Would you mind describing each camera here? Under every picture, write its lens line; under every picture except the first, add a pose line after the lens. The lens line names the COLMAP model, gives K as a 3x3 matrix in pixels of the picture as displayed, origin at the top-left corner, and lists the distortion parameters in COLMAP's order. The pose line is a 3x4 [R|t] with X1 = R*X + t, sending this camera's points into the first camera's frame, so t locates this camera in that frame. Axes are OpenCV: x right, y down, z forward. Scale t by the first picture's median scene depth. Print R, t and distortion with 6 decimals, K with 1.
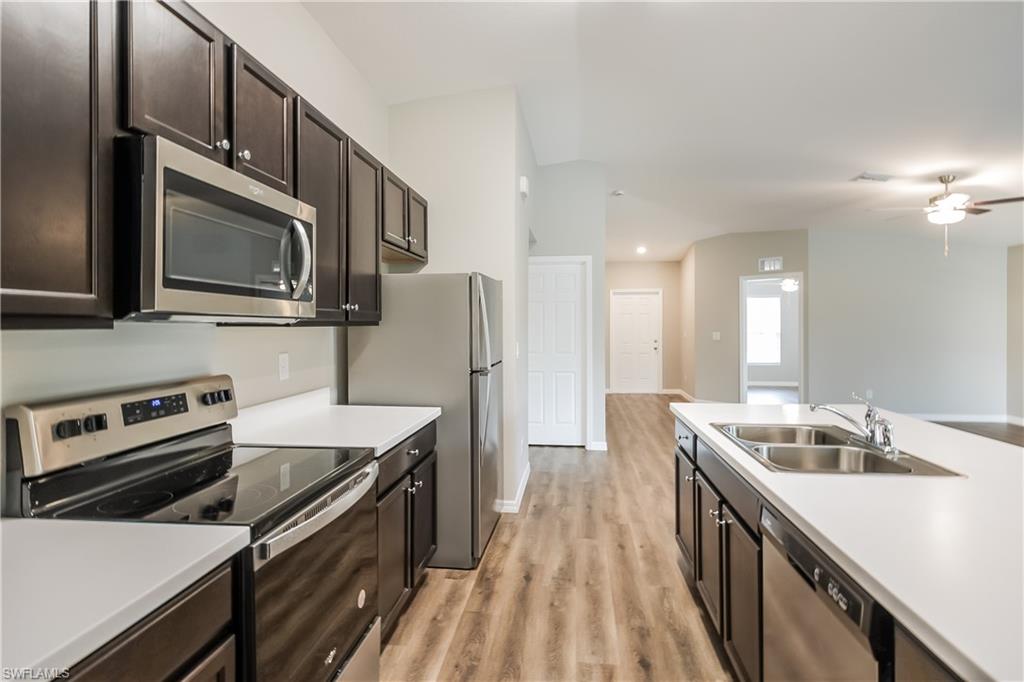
lens RADIAL K [[526.1, 0, 517.5], [0, 526.1, 328.1], [0, 0, 1]] dist [0.004304, 0.000580]
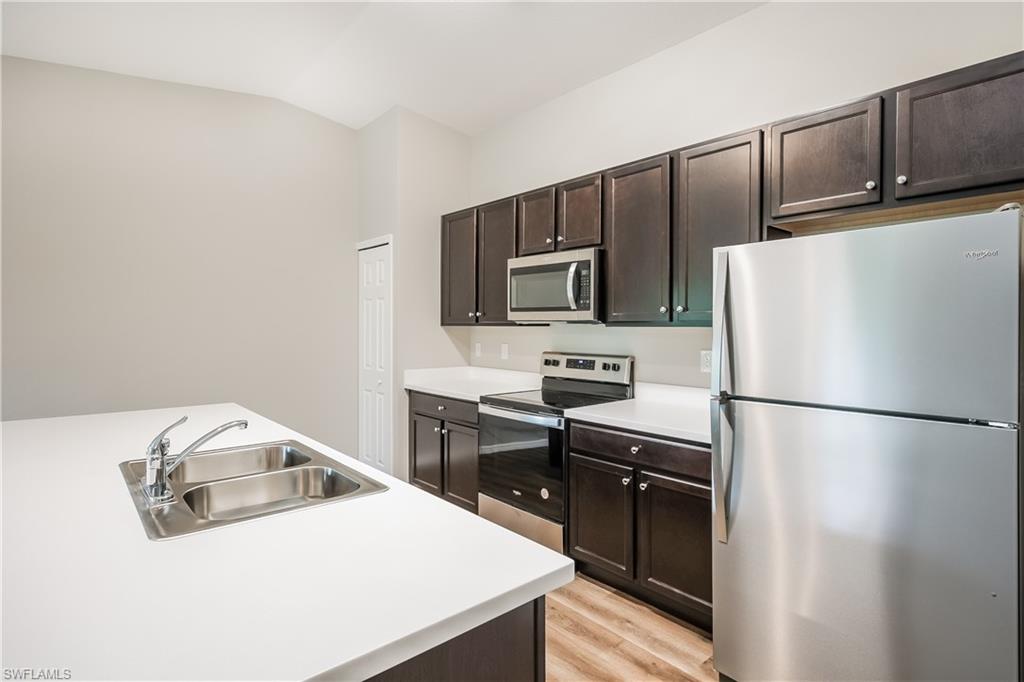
lens RADIAL K [[526.1, 0, 517.5], [0, 526.1, 328.1], [0, 0, 1]] dist [0.004304, 0.000580]
pose [[-0.669864, 0.003489, -0.742476, 0.730918], [-0.007641, 0.999904, 0.011592, -0.011579], [0.742445, 0.013438, -0.669772, 1.529908]]
